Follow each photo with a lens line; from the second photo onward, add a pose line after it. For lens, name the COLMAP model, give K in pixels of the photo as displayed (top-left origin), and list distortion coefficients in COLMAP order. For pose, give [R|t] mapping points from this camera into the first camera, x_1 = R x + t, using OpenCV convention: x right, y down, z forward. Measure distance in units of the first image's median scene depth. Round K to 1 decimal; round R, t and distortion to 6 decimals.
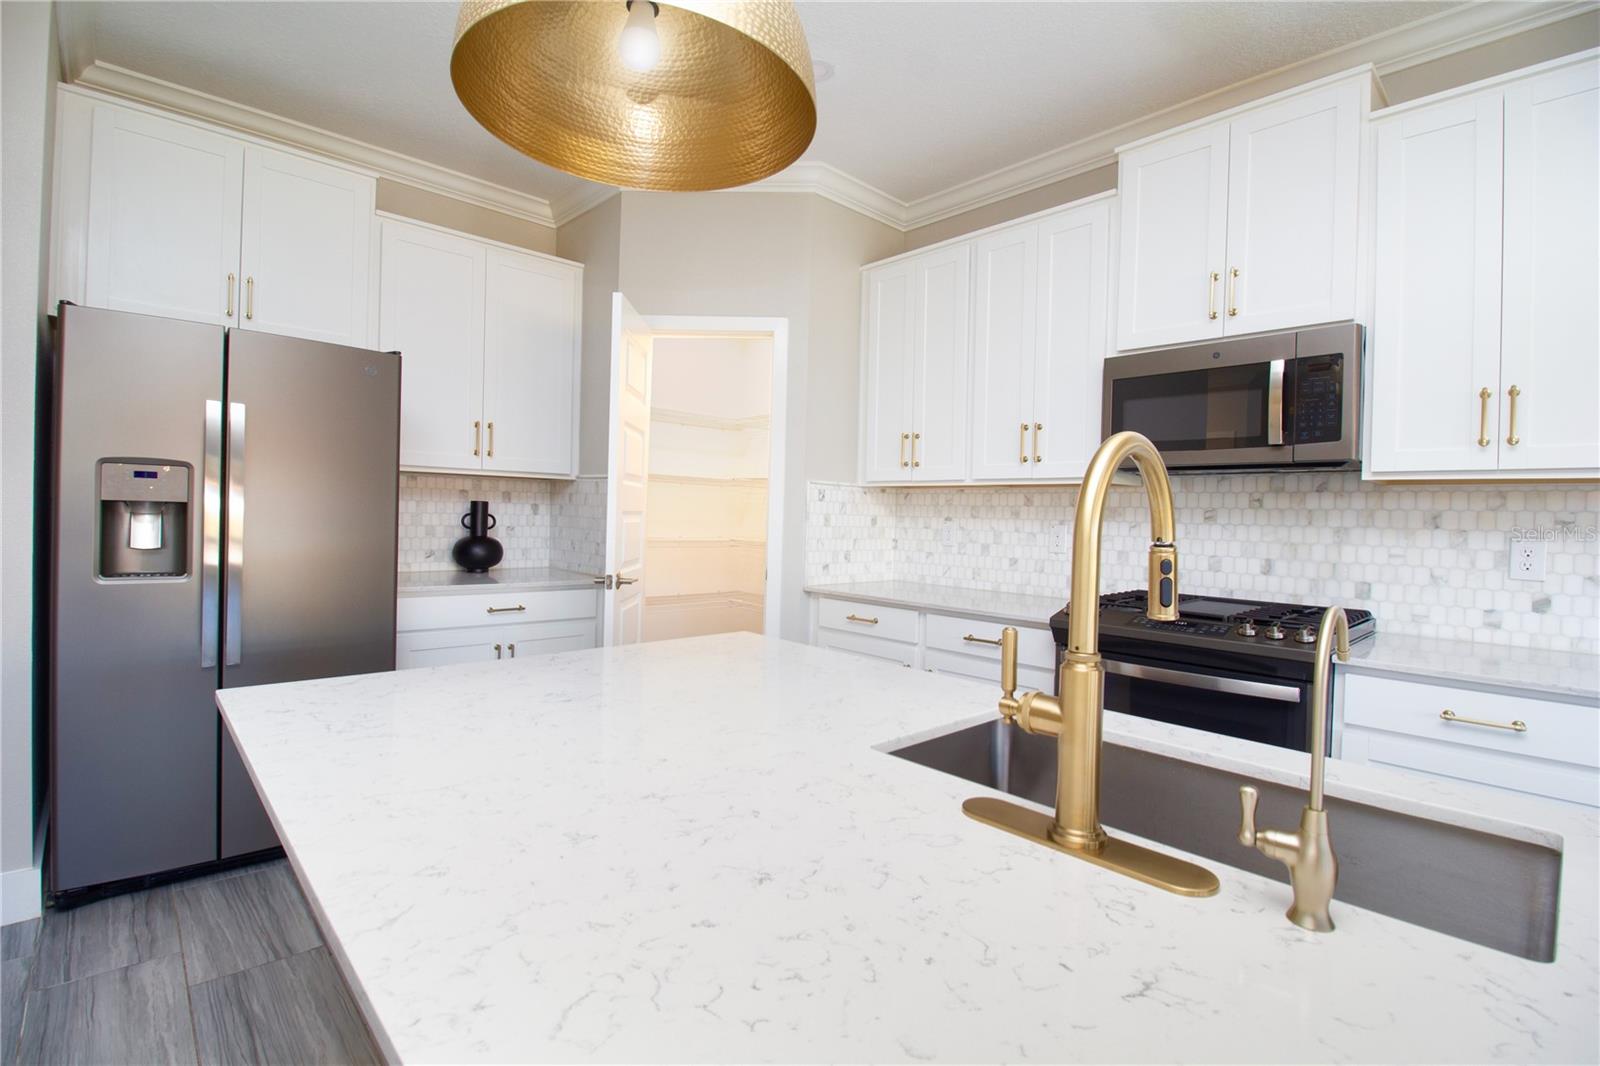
lens RADIAL K [[736.2, 0, 803.1], [0, 736.2, 525.1], [0, 0, 1]] dist [-0.003751, -0.010649]
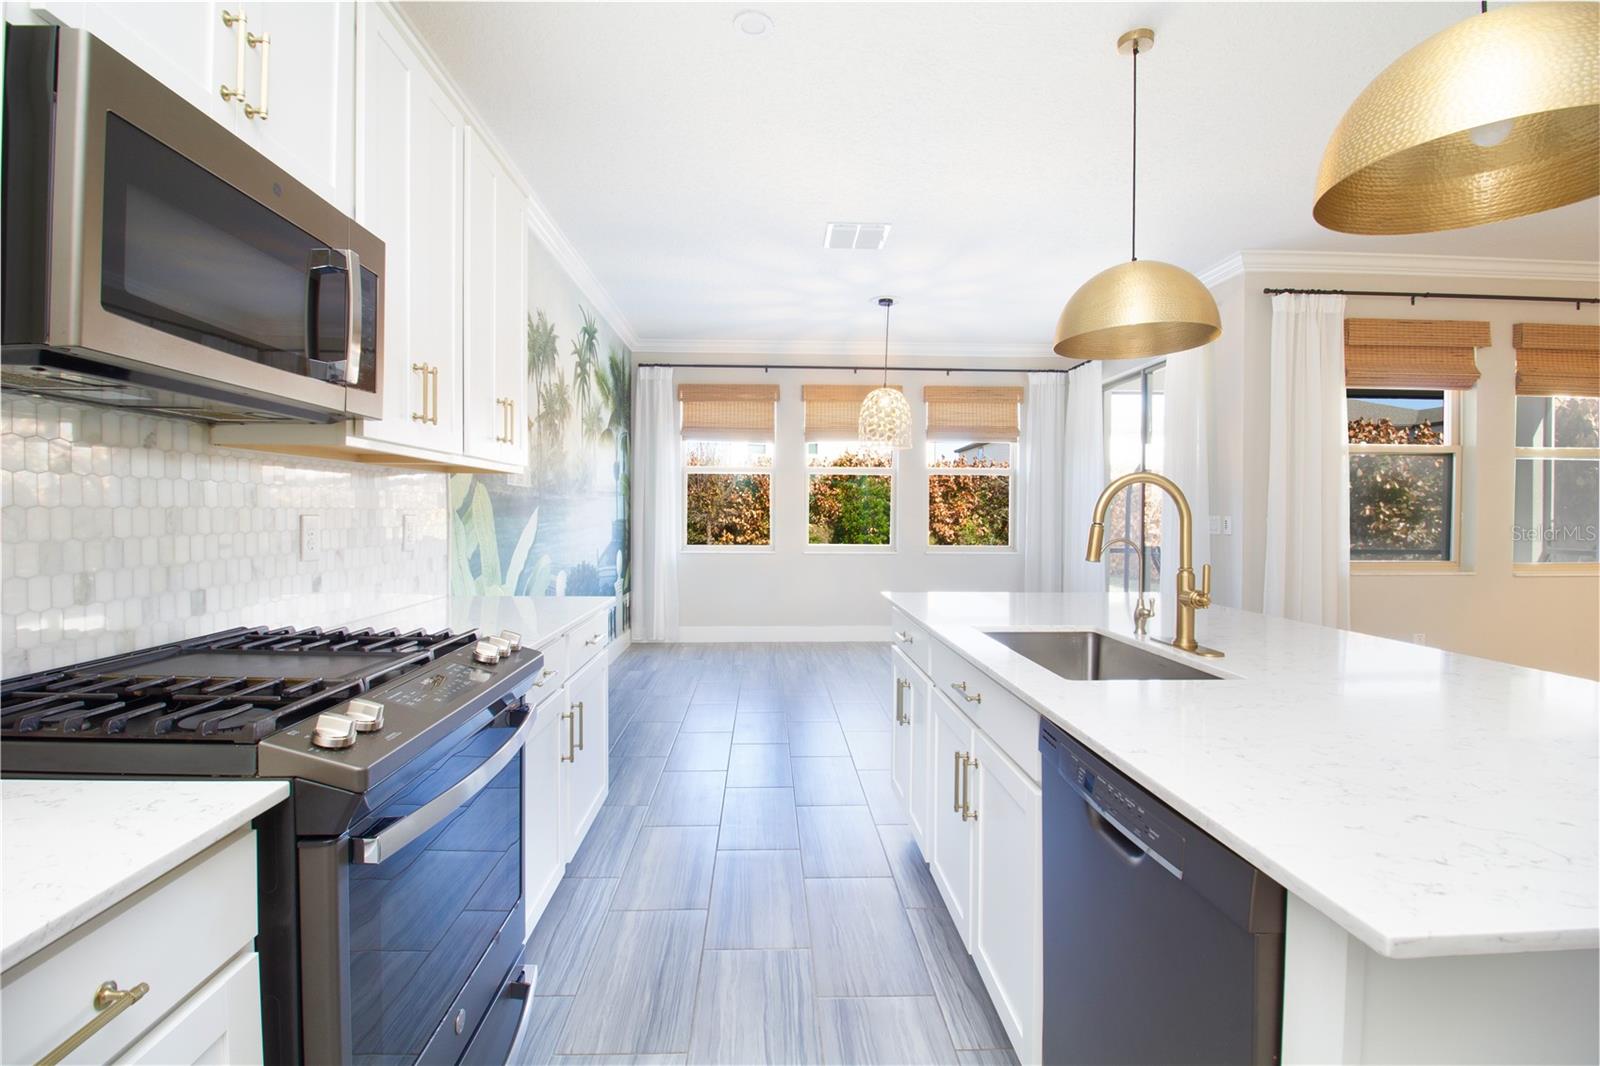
lens RADIAL K [[736.2, 0, 788.9], [0, 736.2, 524.4], [0, 0, 1]] dist [-0.003751, -0.010649]
pose [[-0.754261, -0.038639, 0.655436, -0.063125], [-0.013060, 0.998952, 0.043861, -0.015744], [-0.656444, 0.024523, -0.753976, 1.046163]]
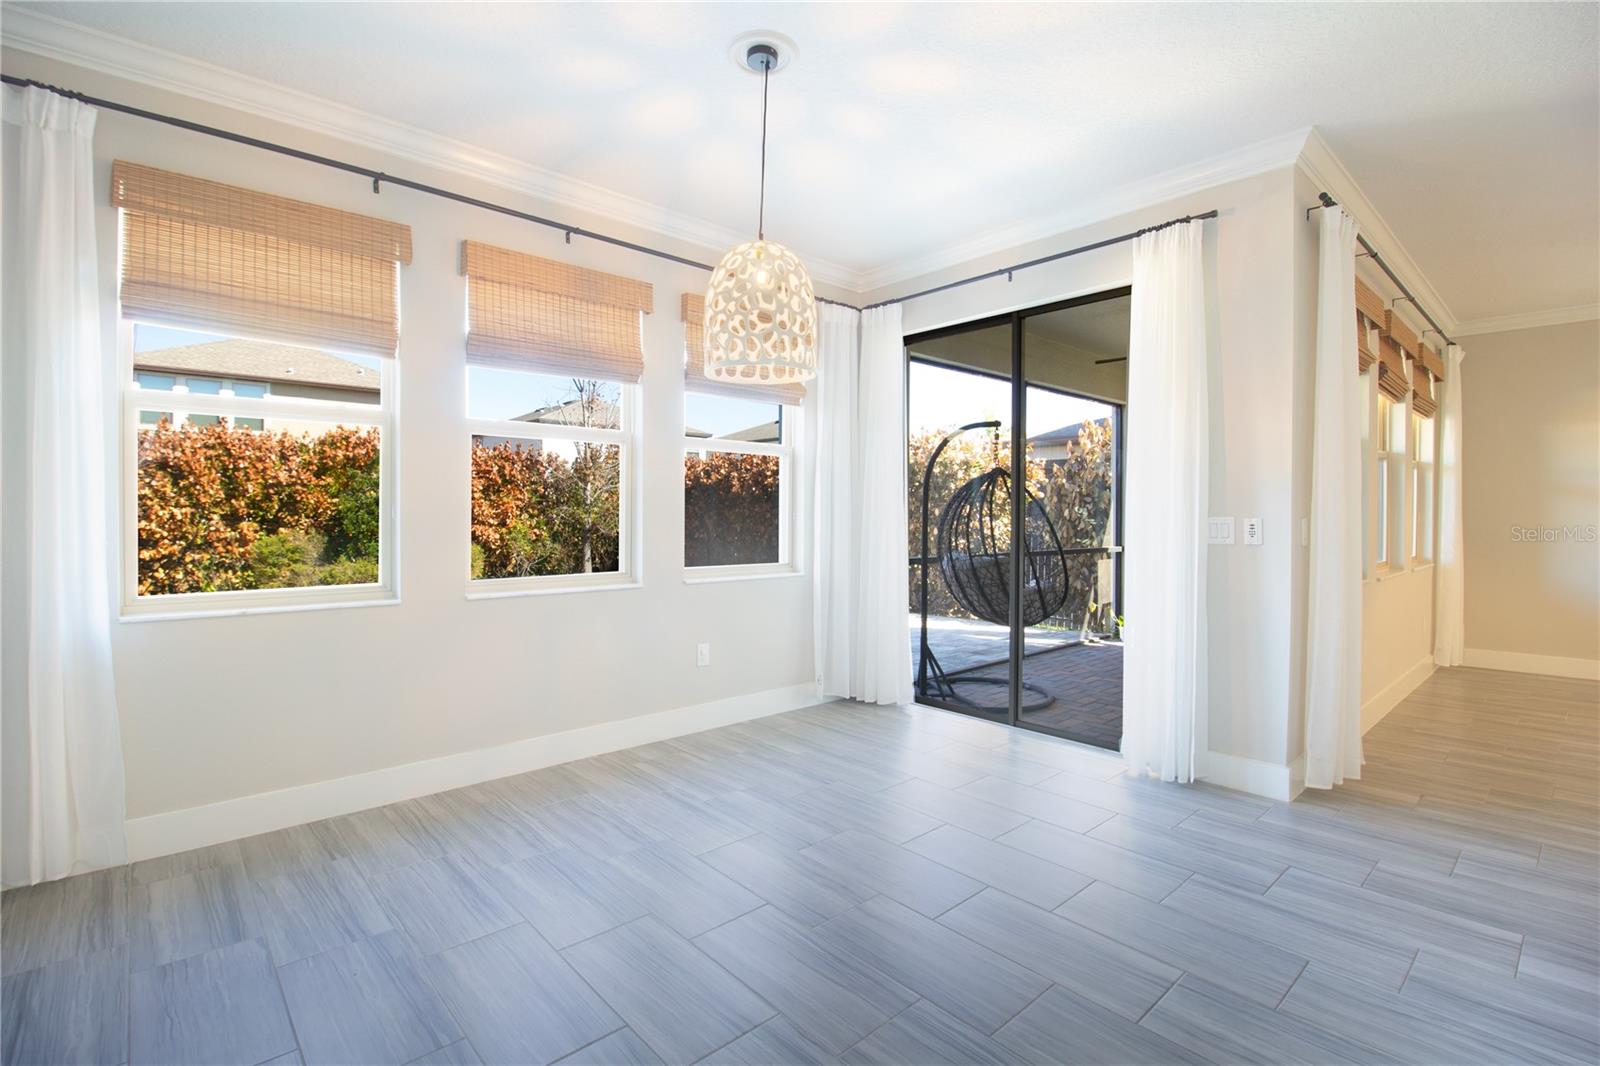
lens RADIAL K [[736.2, 0, 795.5], [0, 736.2, 528.6], [0, 0, 1]] dist [-0.003751, -0.010649]
pose [[-0.999420, -0.029396, 0.017218, 1.043657], [-0.028766, 0.998947, 0.035736, 0.024221], [-0.018250, 0.035220, -0.999213, 0.256829]]
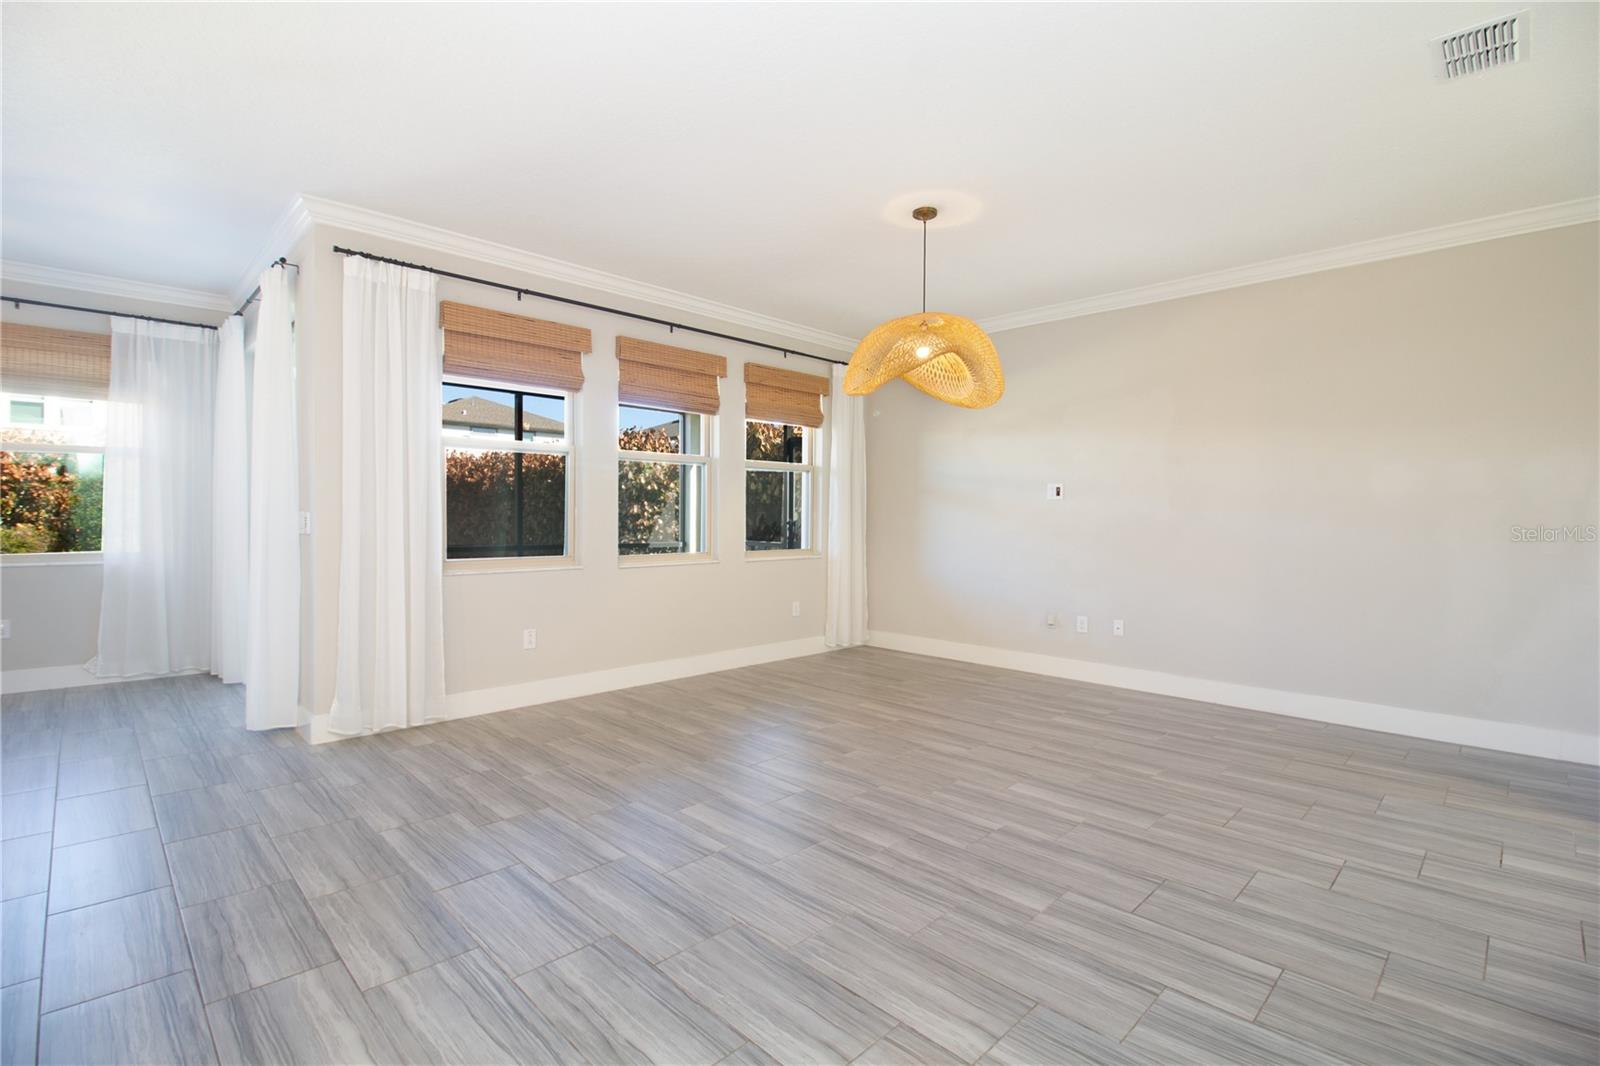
lens RADIAL K [[729.9, 0, 797.5], [0, 729.9, 521.9], [0, 0, 1]] dist [-0.013406, -0.003256]
pose [[-0.999021, -0.033277, -0.029144, -0.643463], [-0.034012, 0.999106, 0.025100, -0.021675], [0.028283, 0.026066, -0.999260, 0.516578]]
